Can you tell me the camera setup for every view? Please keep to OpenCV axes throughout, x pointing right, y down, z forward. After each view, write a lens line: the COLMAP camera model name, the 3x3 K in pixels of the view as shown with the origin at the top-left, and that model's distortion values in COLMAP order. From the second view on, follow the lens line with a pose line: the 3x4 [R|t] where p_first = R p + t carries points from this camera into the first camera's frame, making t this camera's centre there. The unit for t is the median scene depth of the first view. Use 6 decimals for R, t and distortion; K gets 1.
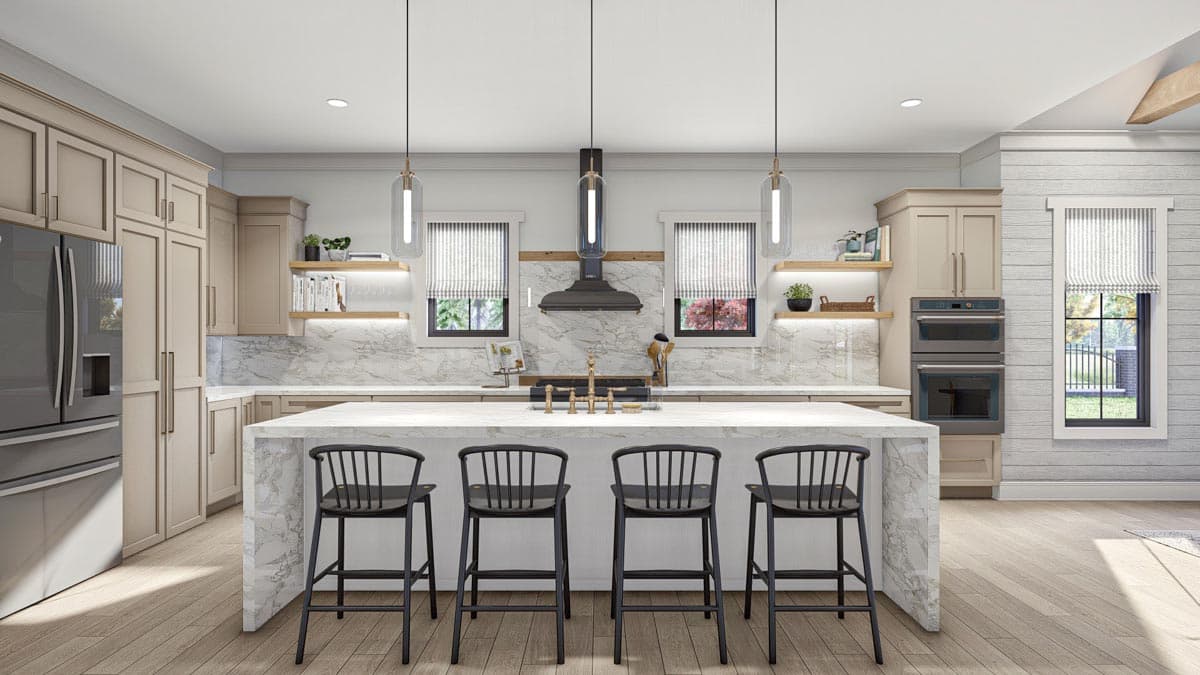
lens RADIAL K [[655.2, 0, 596.3], [0, 655.2, 348.9], [0, 0, 1]] dist [-0.000018, -0.000395]
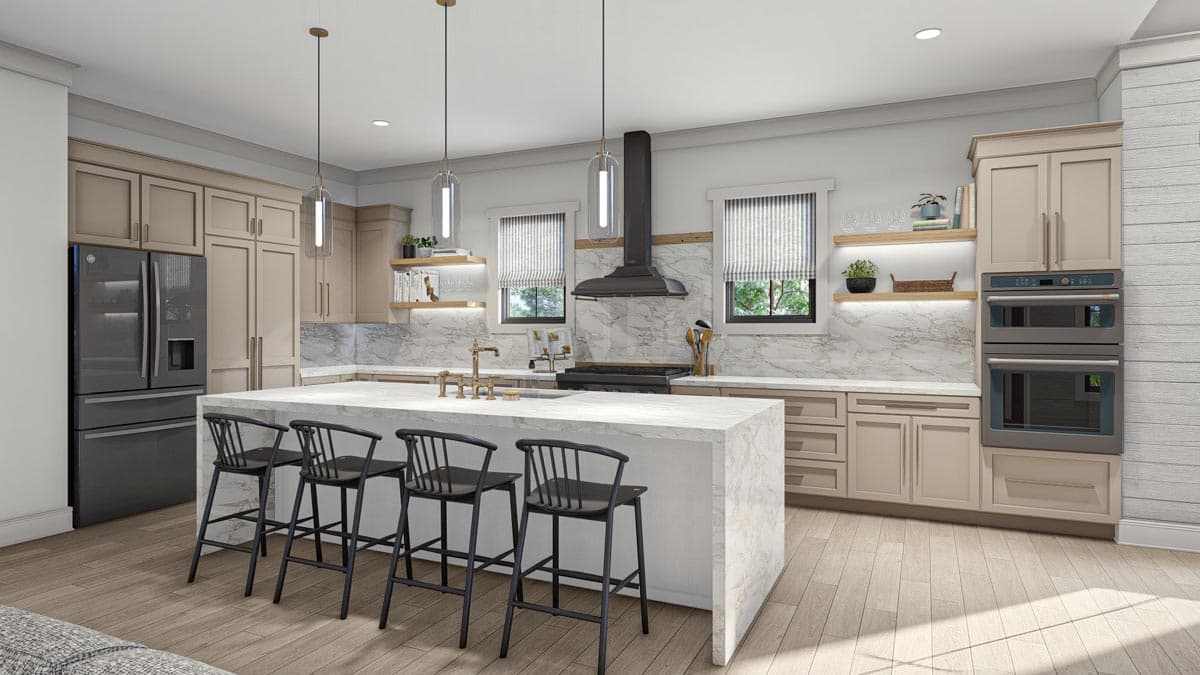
lens RADIAL K [[676.5, 0, 605.7], [0, 676.5, 334.2], [0, 0, 1]] dist [-0.001611, -0.000874]
pose [[0.909312, 0.003877, -0.416097, 0.385792], [-0.003000, 0.999992, 0.002761, -0.005083], [0.416105, -0.001263, 0.909316, 0.063050]]
